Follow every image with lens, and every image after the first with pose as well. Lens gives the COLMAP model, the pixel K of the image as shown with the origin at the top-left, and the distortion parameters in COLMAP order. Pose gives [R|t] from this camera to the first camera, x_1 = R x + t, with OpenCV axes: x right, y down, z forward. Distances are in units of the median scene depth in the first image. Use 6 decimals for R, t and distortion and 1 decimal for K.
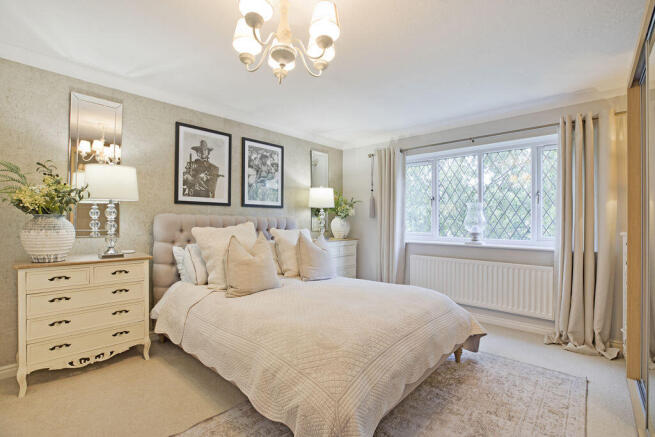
lens RADIAL K [[303.9, 0, 329.6], [0, 303.9, 221.1], [0, 0, 1]] dist [-0.002665, -0.000292]
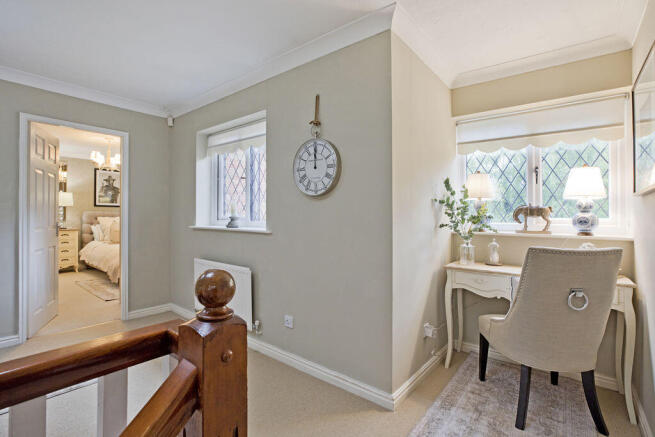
lens RADIAL K [[303.9, 0, 325.7], [0, 303.9, 215.3], [0, 0, 1]] dist [-0.002665, -0.000292]
pose [[0.999208, -0.002590, 0.039712, 1.139958], [0.002709, 0.999992, -0.002933, 0.017383], [-0.039704, 0.003038, 0.999207, -1.326049]]
